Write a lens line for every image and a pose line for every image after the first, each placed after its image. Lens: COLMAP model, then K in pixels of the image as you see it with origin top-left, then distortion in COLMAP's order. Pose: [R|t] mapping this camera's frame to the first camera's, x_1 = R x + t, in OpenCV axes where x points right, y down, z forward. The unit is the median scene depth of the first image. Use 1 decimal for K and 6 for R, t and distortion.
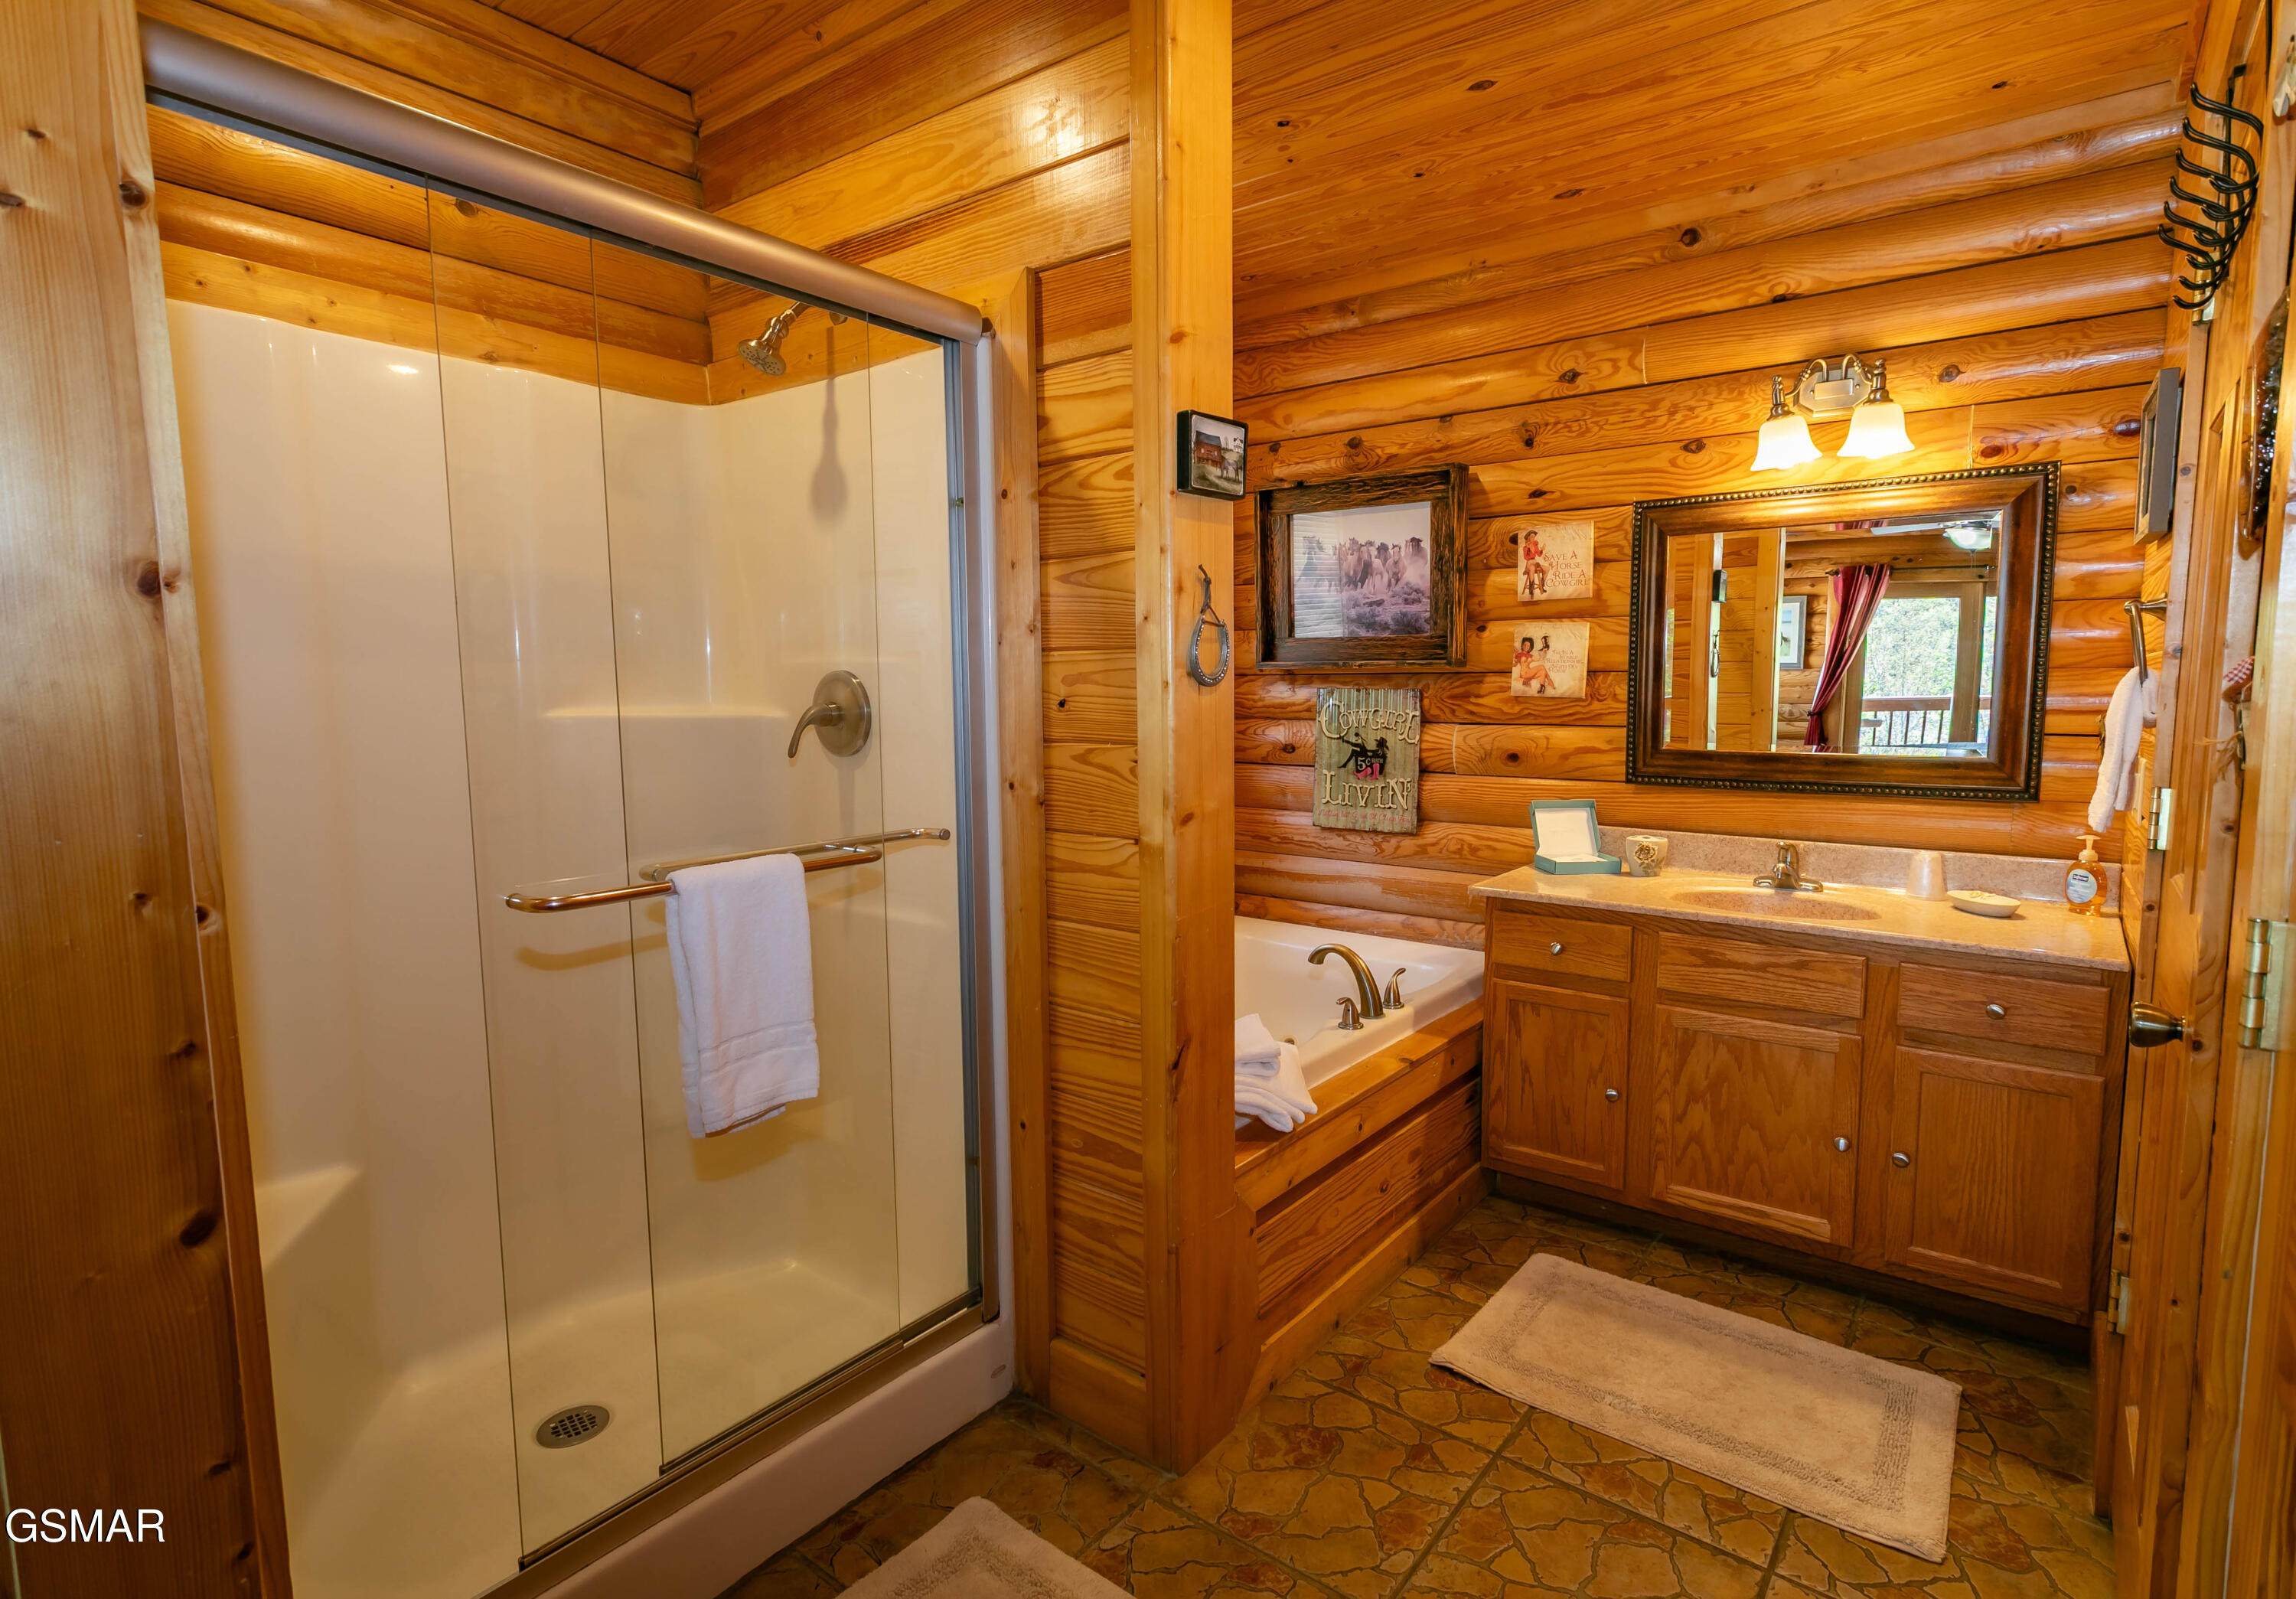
lens RADIAL K [[1145.0, 0, 1193.2], [0, 1145.0, 799.5], [0, 0, 1]] dist [0.002804, 0.002910]
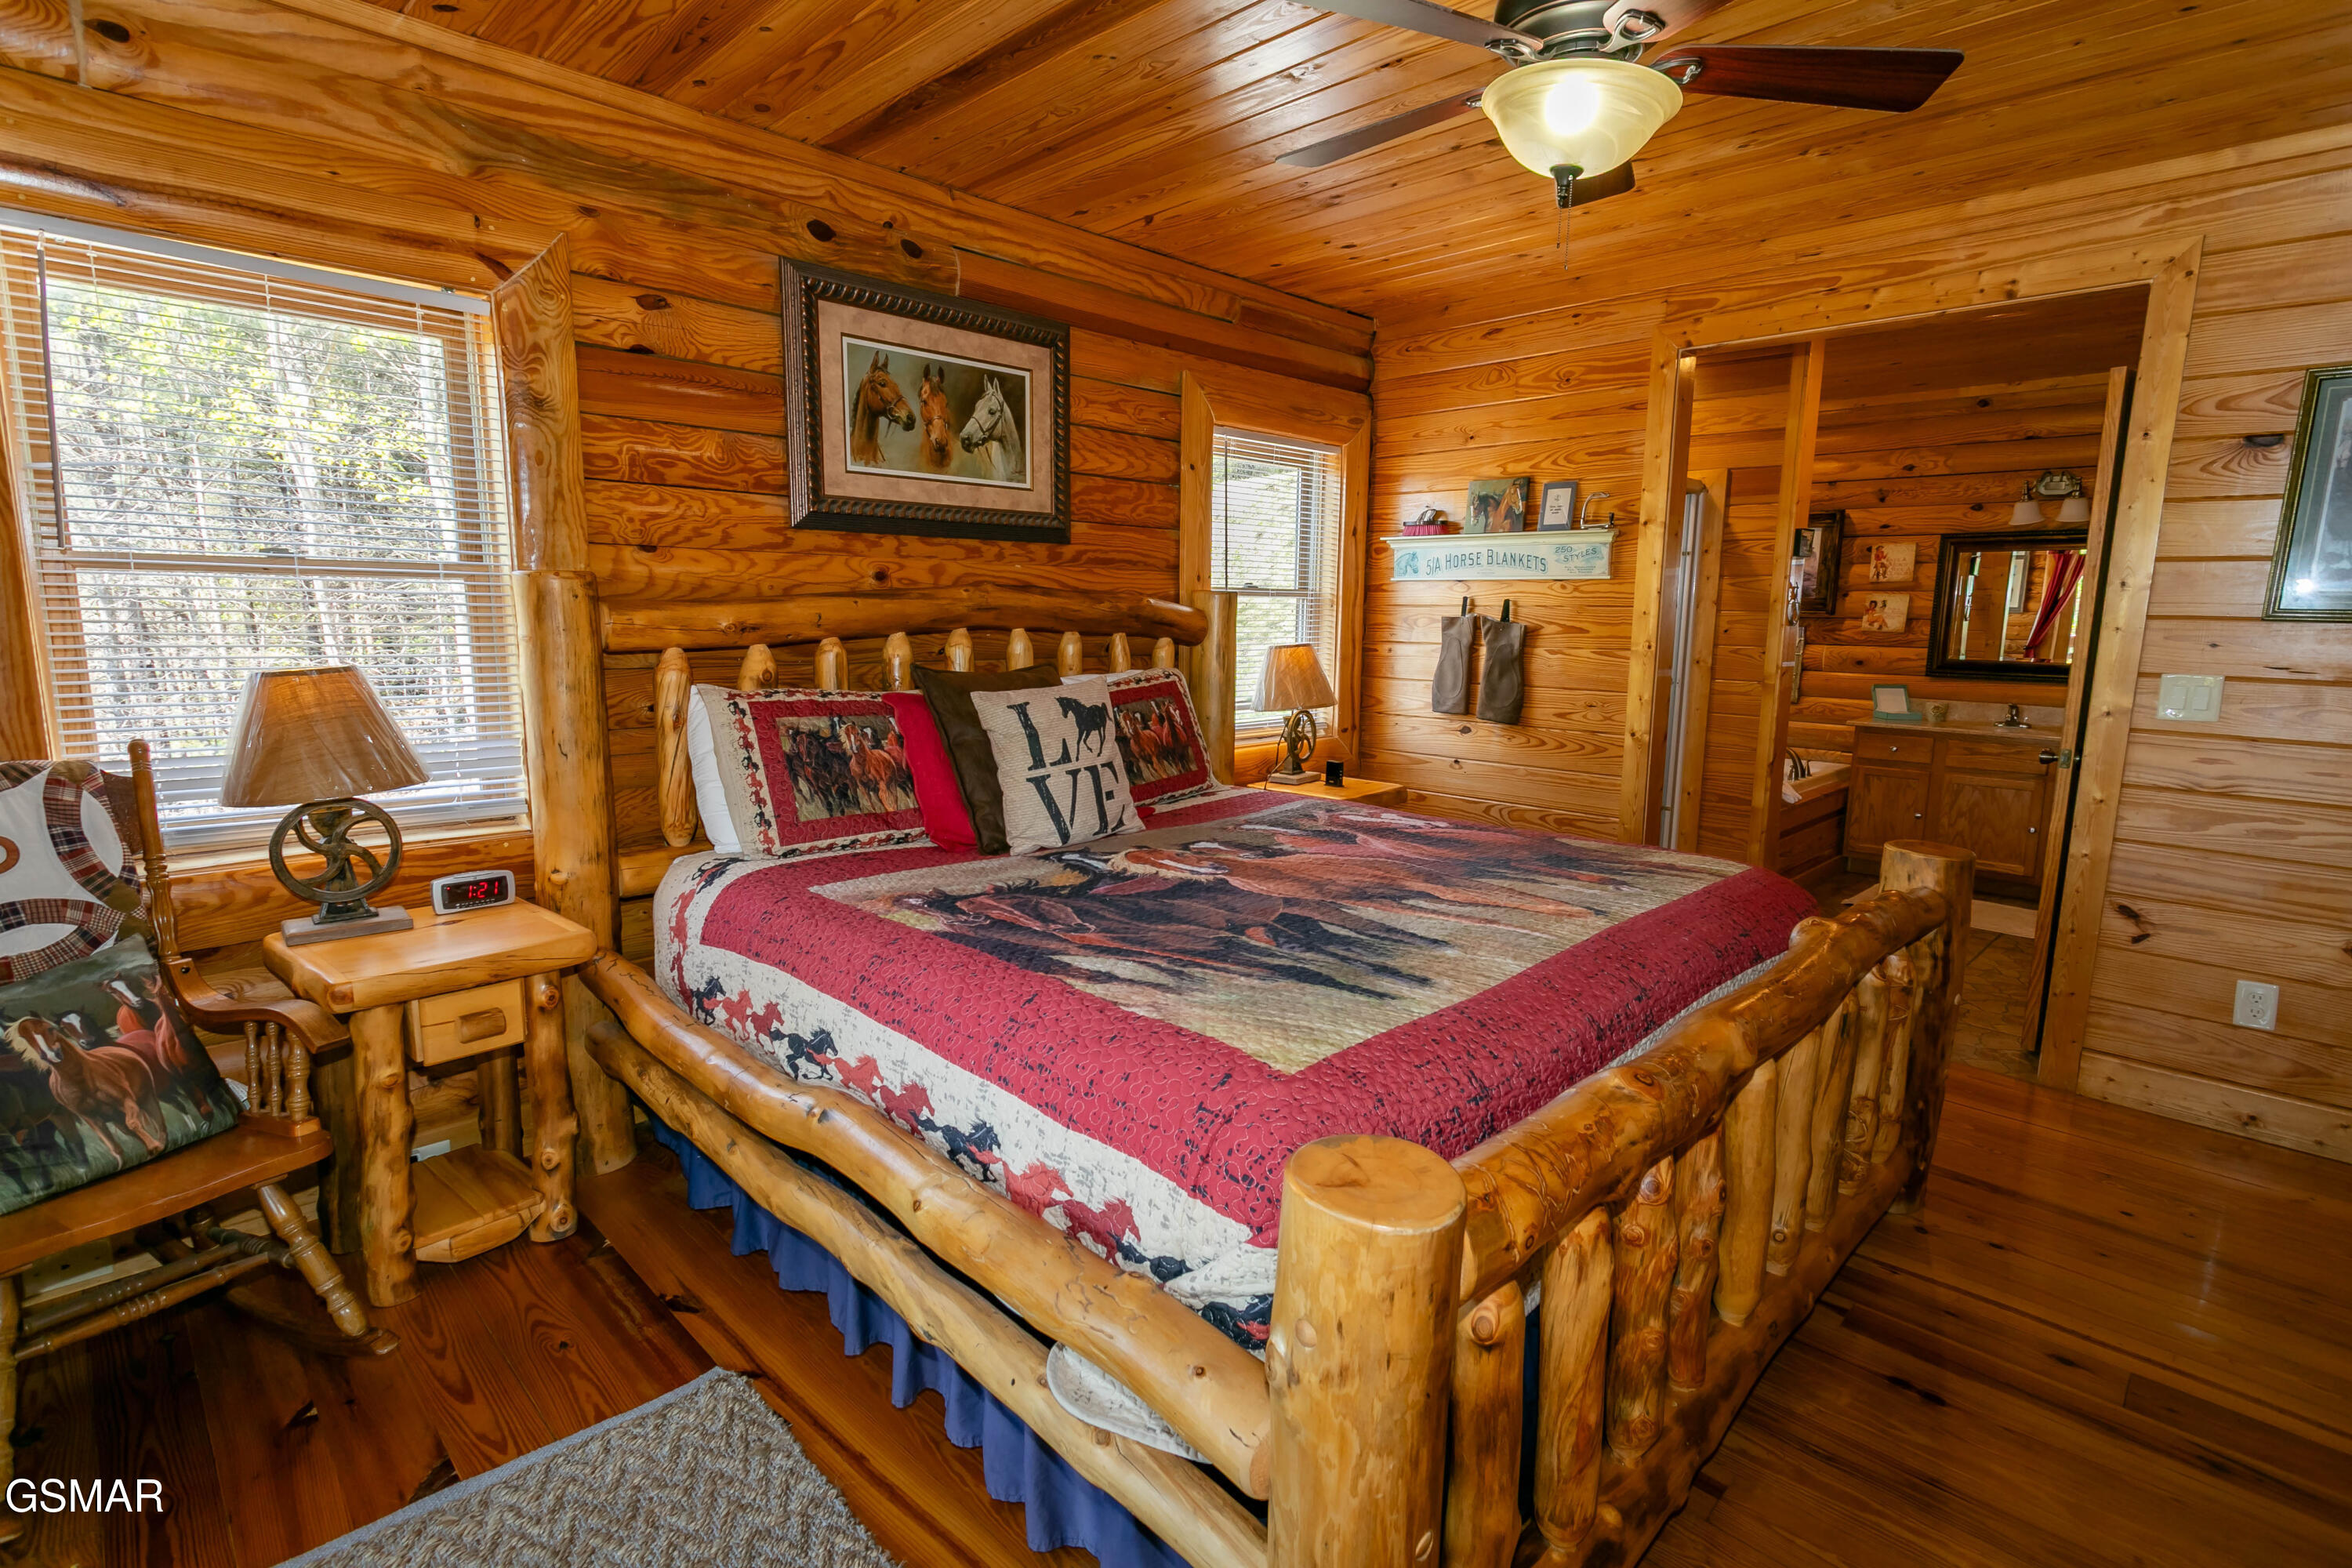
lens RADIAL K [[1106.1, 0, 1183.1], [0, 1106.1, 777.4], [0, 0, 1]] dist [0.001025, 0.002023]
pose [[0.988288, 0.041721, -0.146786, -0.680258], [-0.033668, 0.997811, 0.056924, 0.106875], [0.148840, -0.051315, 0.987529, -1.230600]]
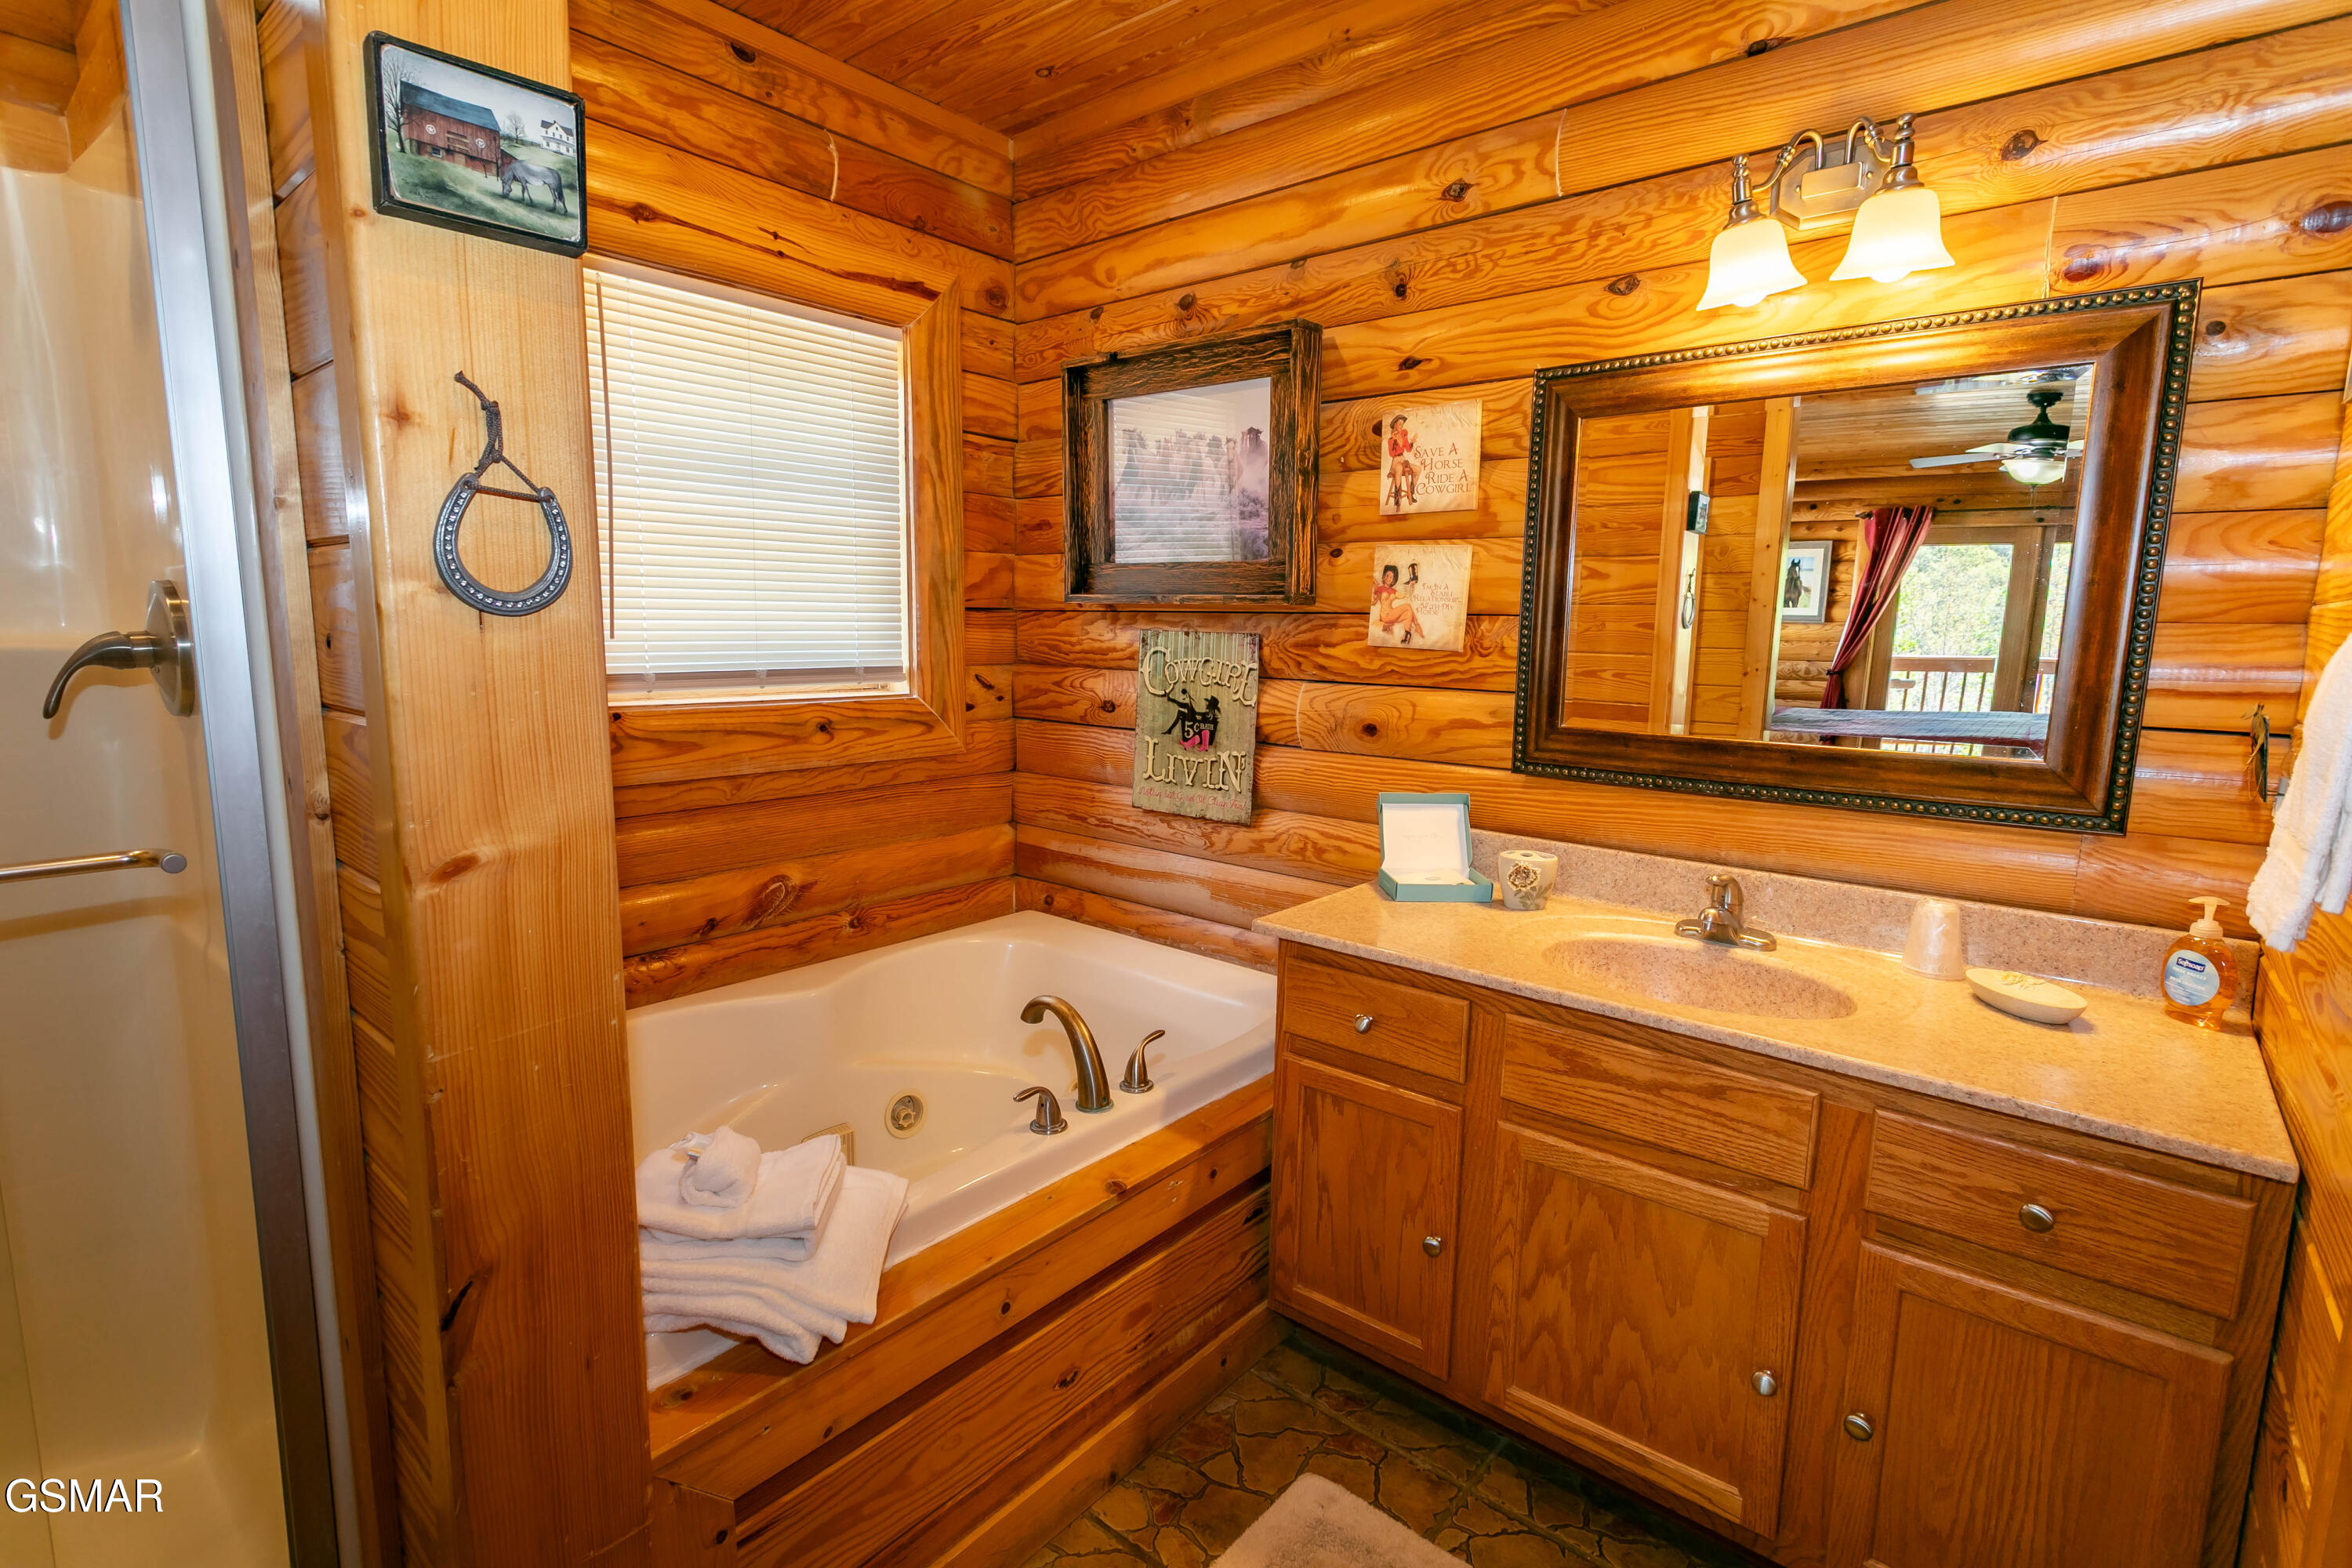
lens RADIAL K [[1106.1, 0, 1166.1], [0, 1106.1, 784.2], [0, 0, 1]] dist [0.001025, 0.002023]
pose [[0.998041, 0.030594, -0.054565, 0.226271], [-0.028258, 0.998672, 0.043079, -0.034441], [0.055811, -0.041453, 0.997580, 0.338891]]
